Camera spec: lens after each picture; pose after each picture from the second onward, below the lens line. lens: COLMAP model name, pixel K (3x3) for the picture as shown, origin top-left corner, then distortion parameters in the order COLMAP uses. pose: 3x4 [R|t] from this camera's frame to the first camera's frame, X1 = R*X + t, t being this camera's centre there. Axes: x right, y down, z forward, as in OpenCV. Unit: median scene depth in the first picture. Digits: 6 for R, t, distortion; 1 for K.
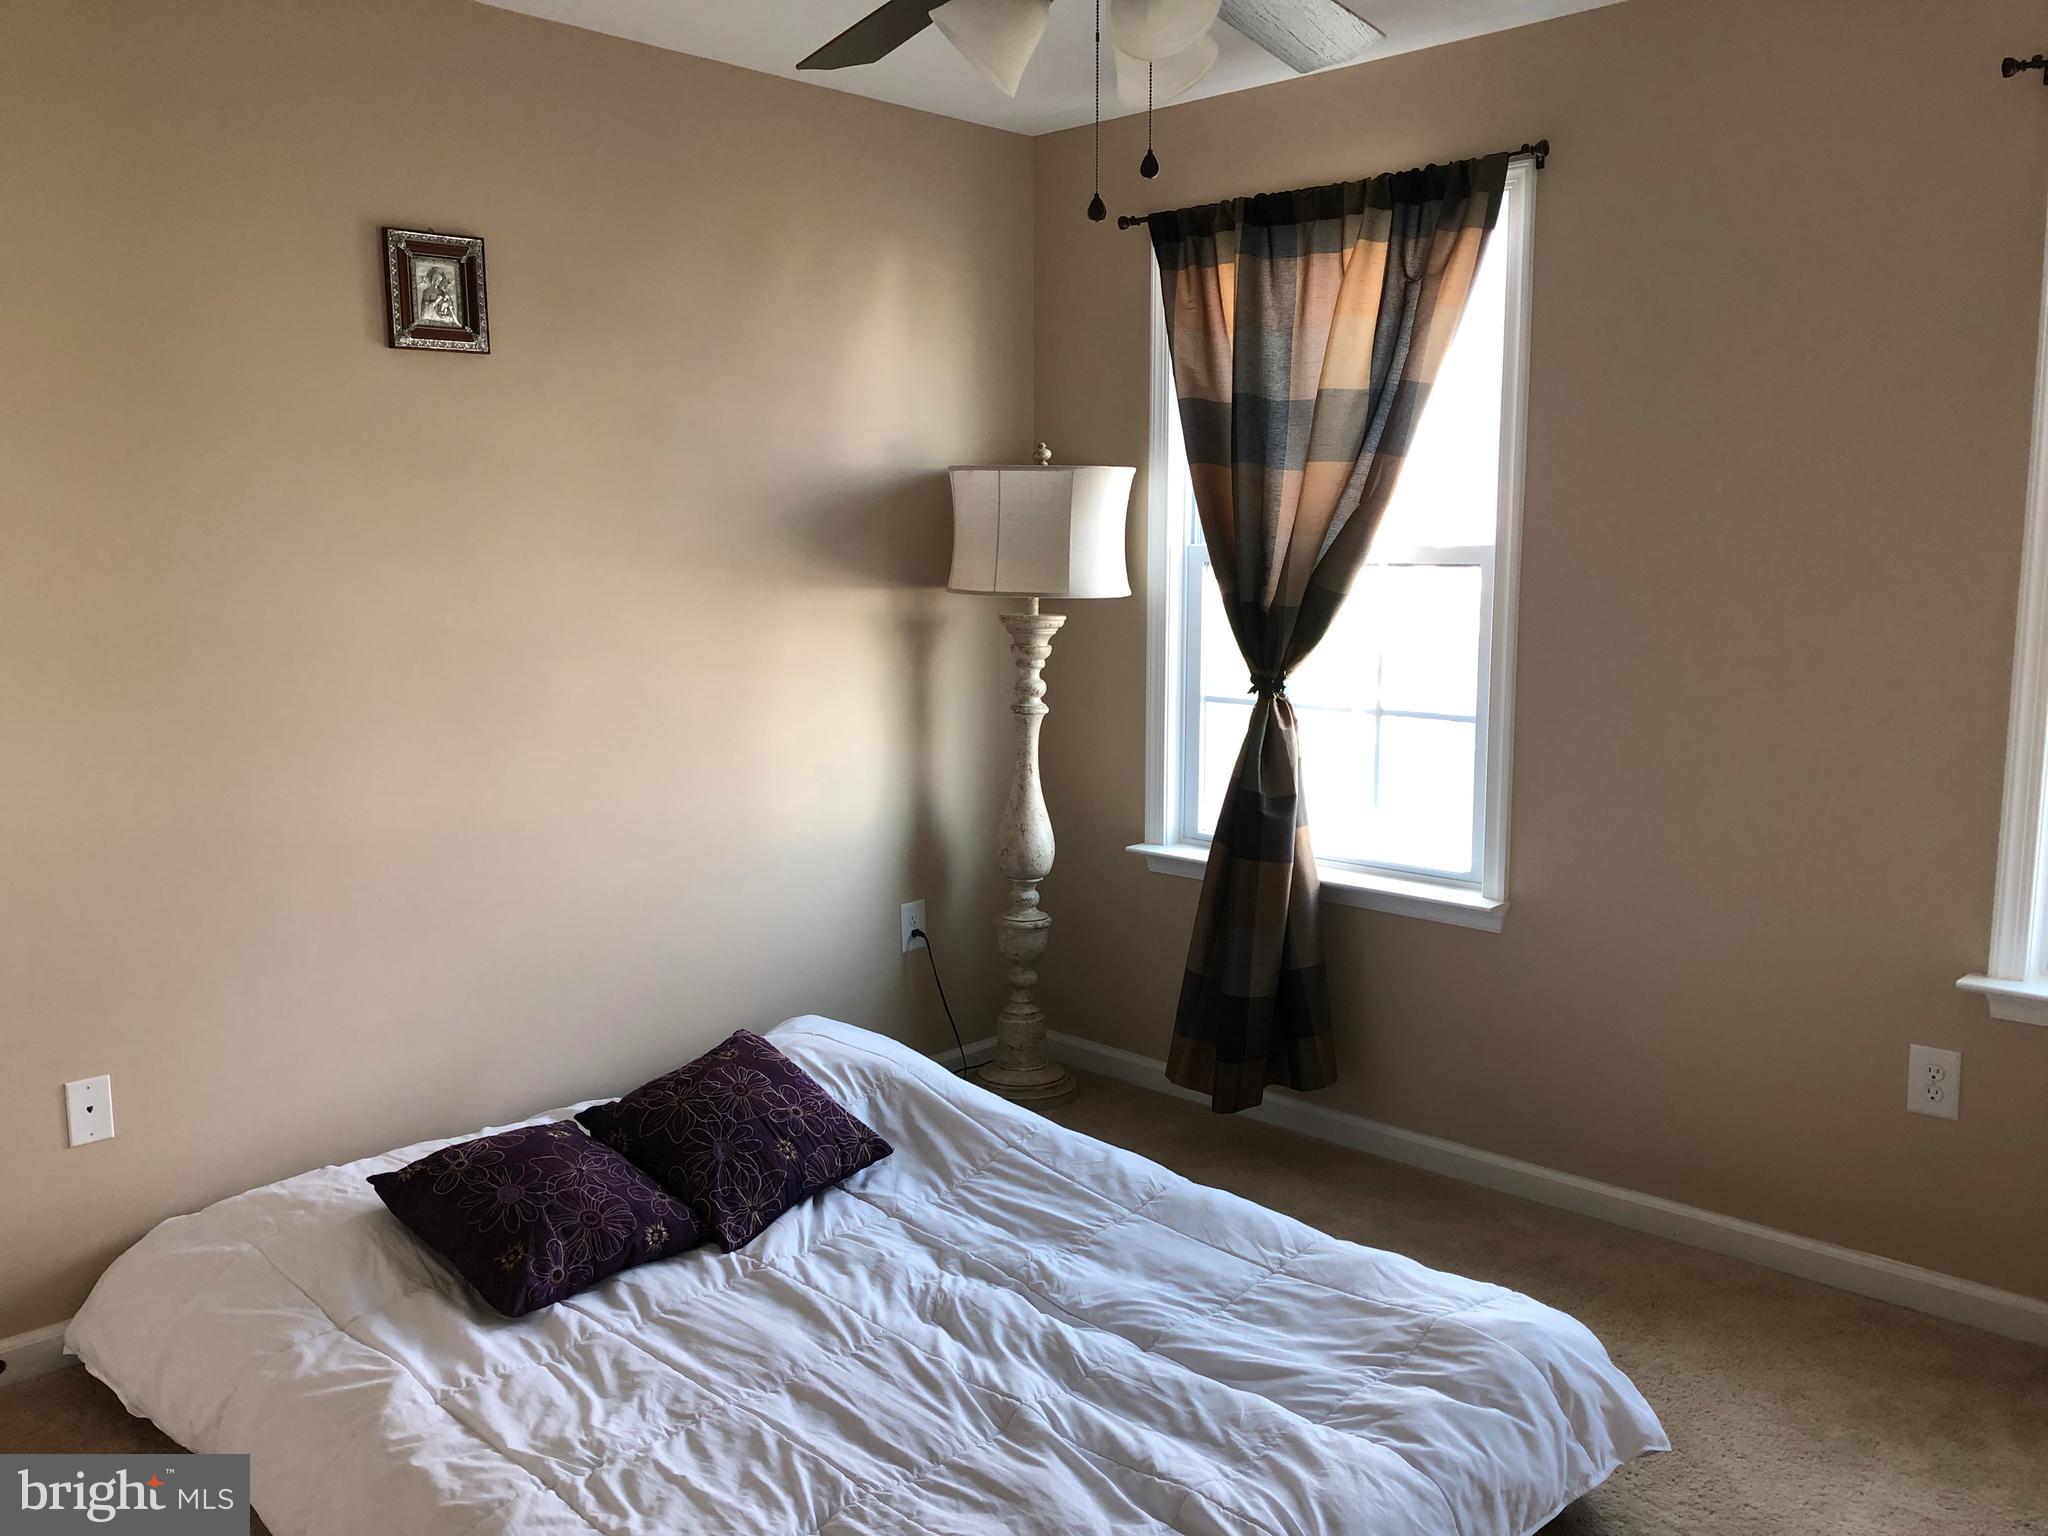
lens RADIAL K [[1686.9, 0, 1011.3], [0, 1686.9, 765.7], [0, 0, 1]] dist [0.015443, -0.017421]
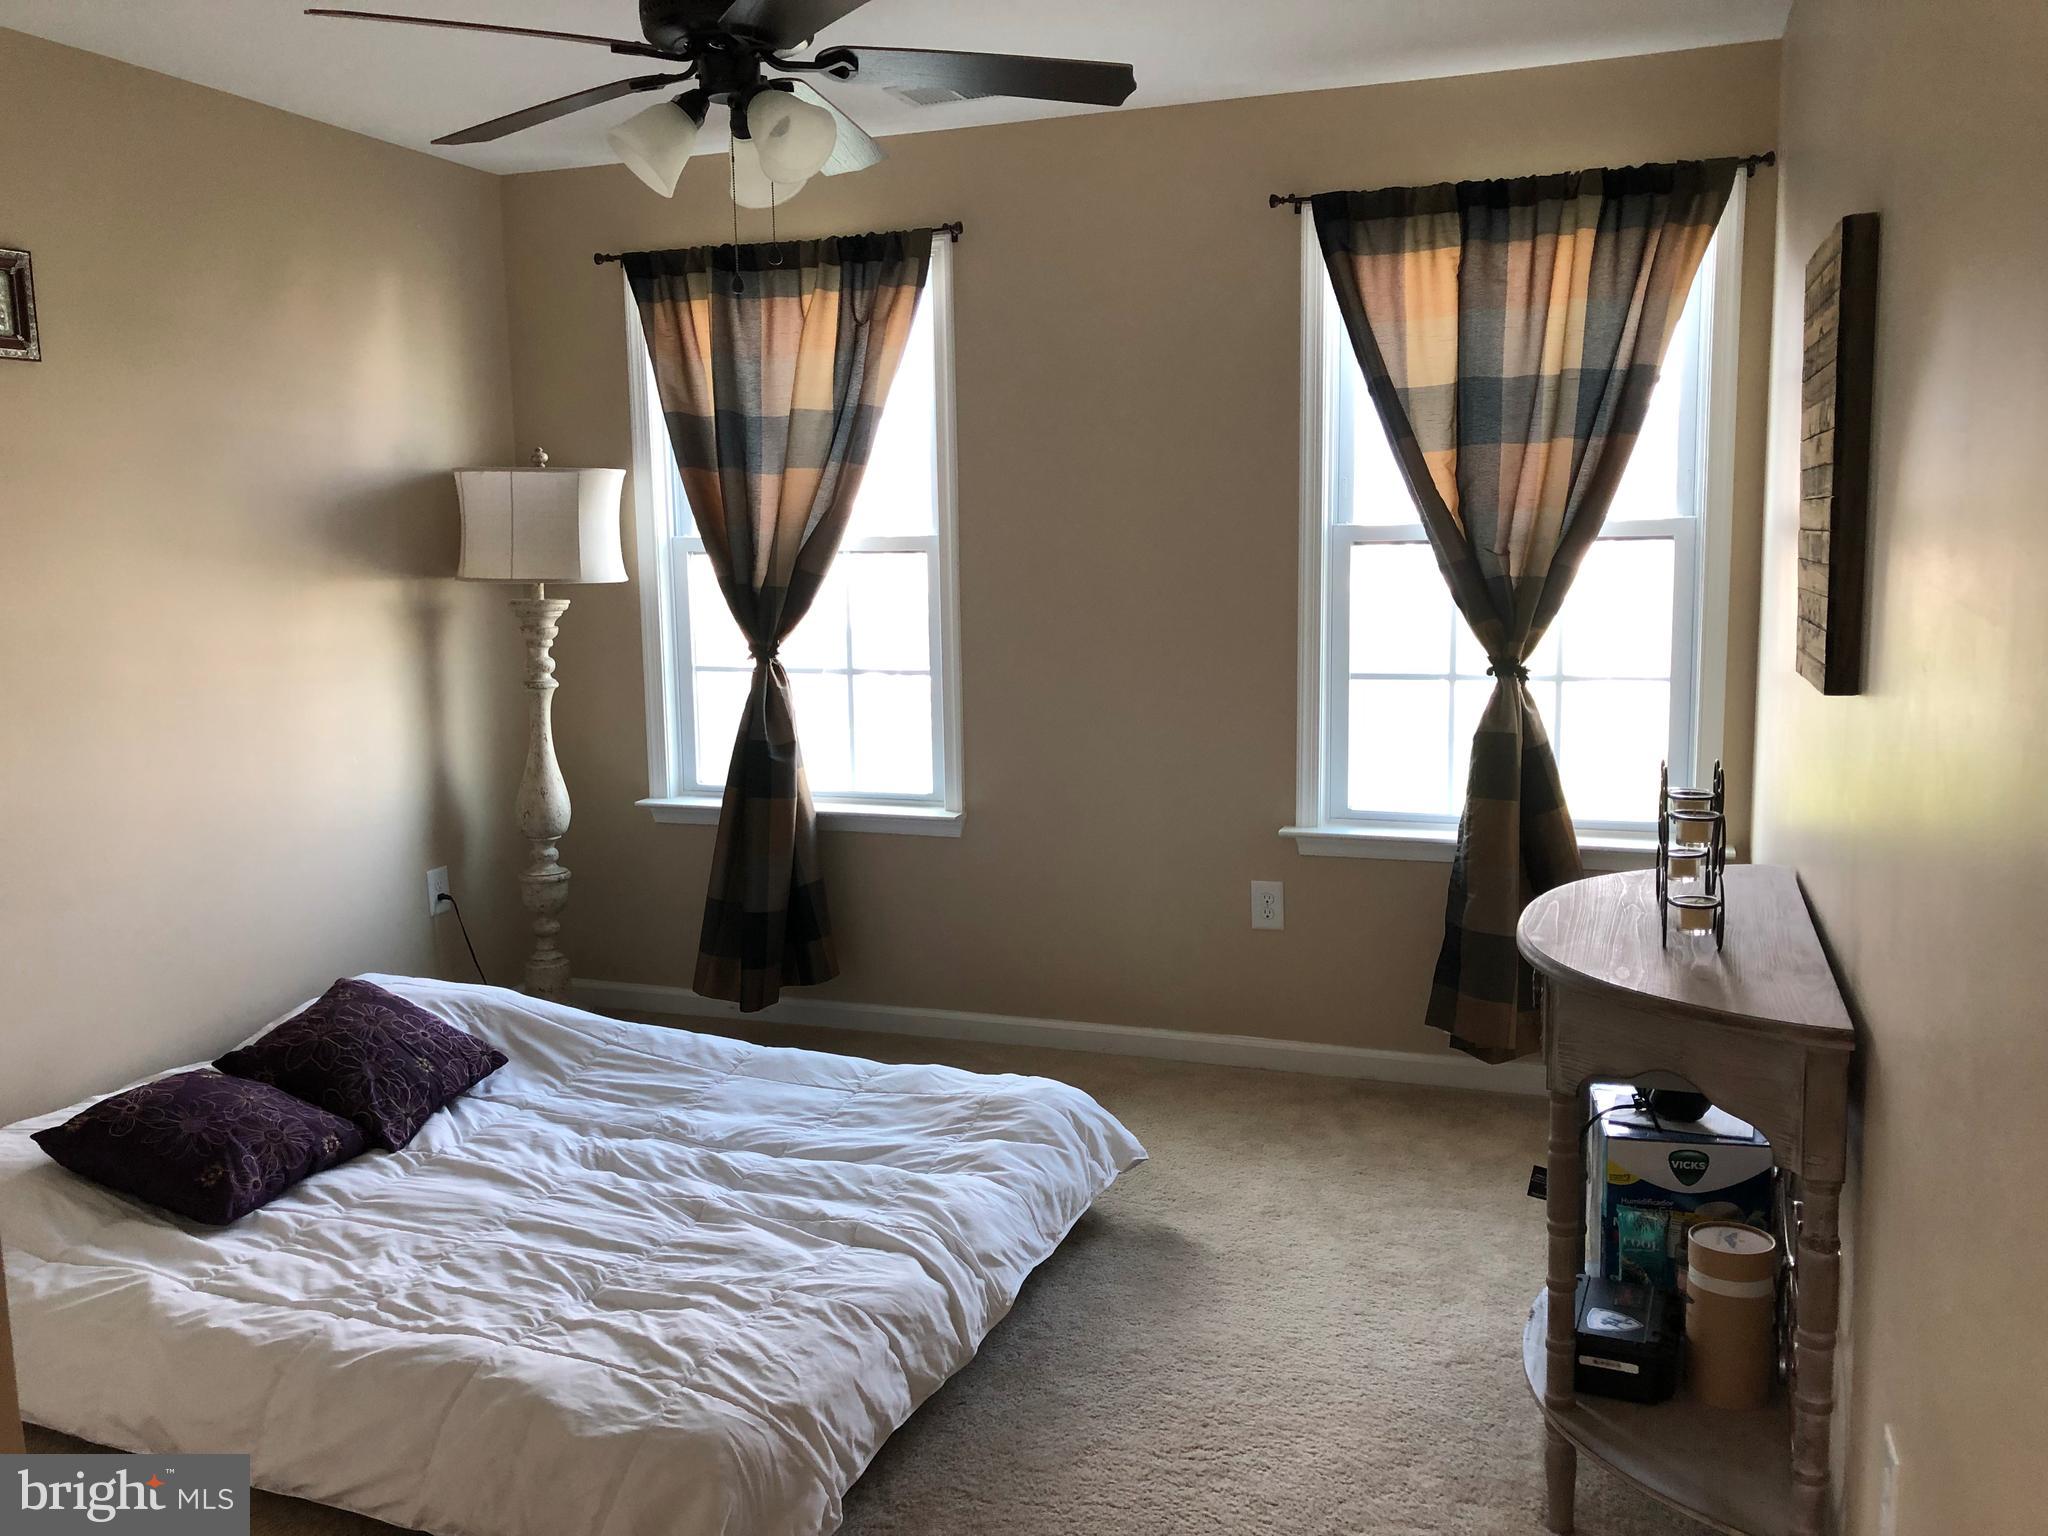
lens RADIAL K [[1657.3, 0, 1067.2], [0, 1657.3, 745.0], [0, 0, 1]] dist [0.093588, -0.208420]
pose [[0.902839, -0.064524, 0.425110, -0.178889], [0.070606, 0.997503, 0.001450, 0.035264], [-0.424142, 0.028706, 0.905141, -0.183699]]
